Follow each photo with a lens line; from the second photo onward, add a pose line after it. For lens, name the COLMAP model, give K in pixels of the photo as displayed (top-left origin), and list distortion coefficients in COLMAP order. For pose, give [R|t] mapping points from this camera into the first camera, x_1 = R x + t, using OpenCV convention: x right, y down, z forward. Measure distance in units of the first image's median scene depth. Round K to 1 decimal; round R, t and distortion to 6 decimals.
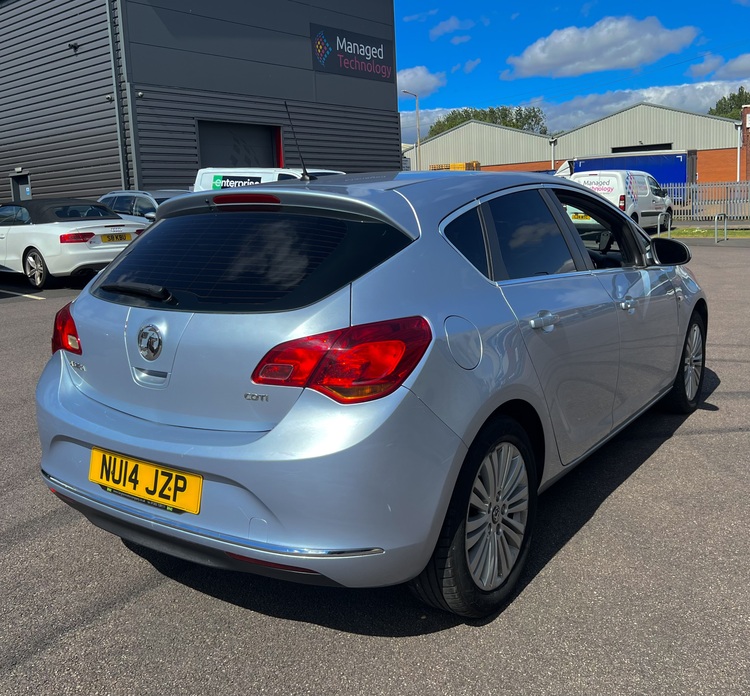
lens RADIAL K [[773.3, 0, 375.0], [0, 773.3, 348.0], [0, 0, 1]] dist [0.004302, 0.000839]
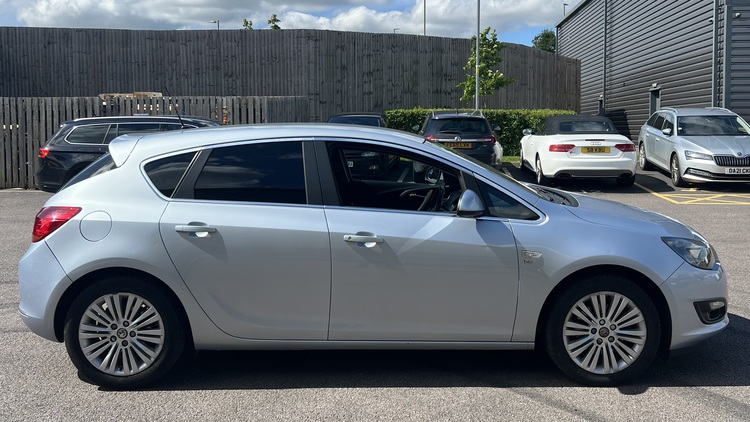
lens RADIAL K [[710.0, 0, 375.0], [0, 710.0, 211.0], [0, 0, 1]] dist [0.012871, 0.013881]
pose [[0.569151, 0.138224, -0.810531, 0.368779], [-0.169931, 0.984261, 0.048526, -0.047276], [0.804481, 0.110116, 0.583682, 0.111147]]
